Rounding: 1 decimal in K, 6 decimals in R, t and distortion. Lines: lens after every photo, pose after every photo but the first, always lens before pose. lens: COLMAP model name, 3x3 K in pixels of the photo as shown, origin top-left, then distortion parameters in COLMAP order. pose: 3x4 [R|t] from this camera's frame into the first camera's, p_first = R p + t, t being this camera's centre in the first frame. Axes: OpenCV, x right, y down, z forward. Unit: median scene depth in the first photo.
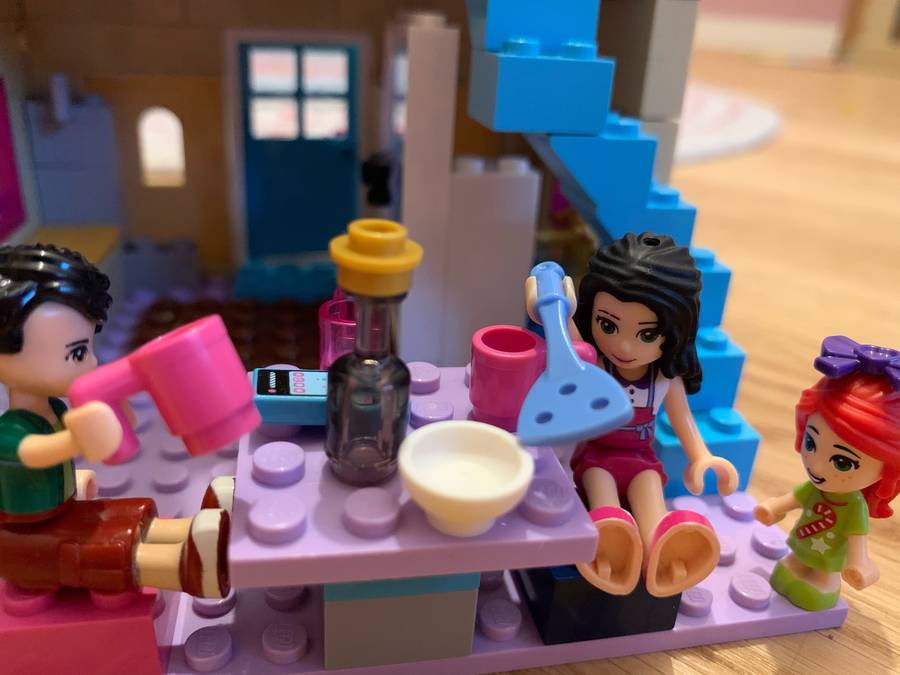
lens RADIAL K [[720.6, 0, 450.0], [0, 720.6, 337.5], [0, 0, 1]] dist [-0.009529, -0.011335]
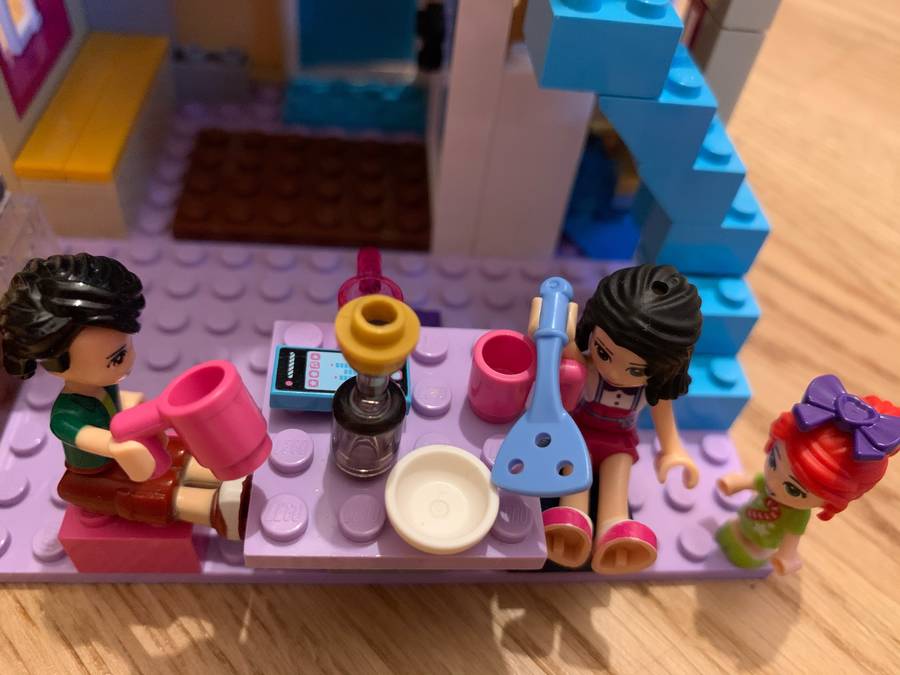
lens RADIAL K [[706.1, 0, 450.0], [0, 706.1, 337.5], [0, 0, 1]] dist [0.034550, -0.107055]
pose [[0.989708, 0.133042, -0.052712, 0.049675], [-0.103750, 0.920784, 0.376023, -0.416754], [0.098563, -0.366684, 0.925110, 0.022485]]
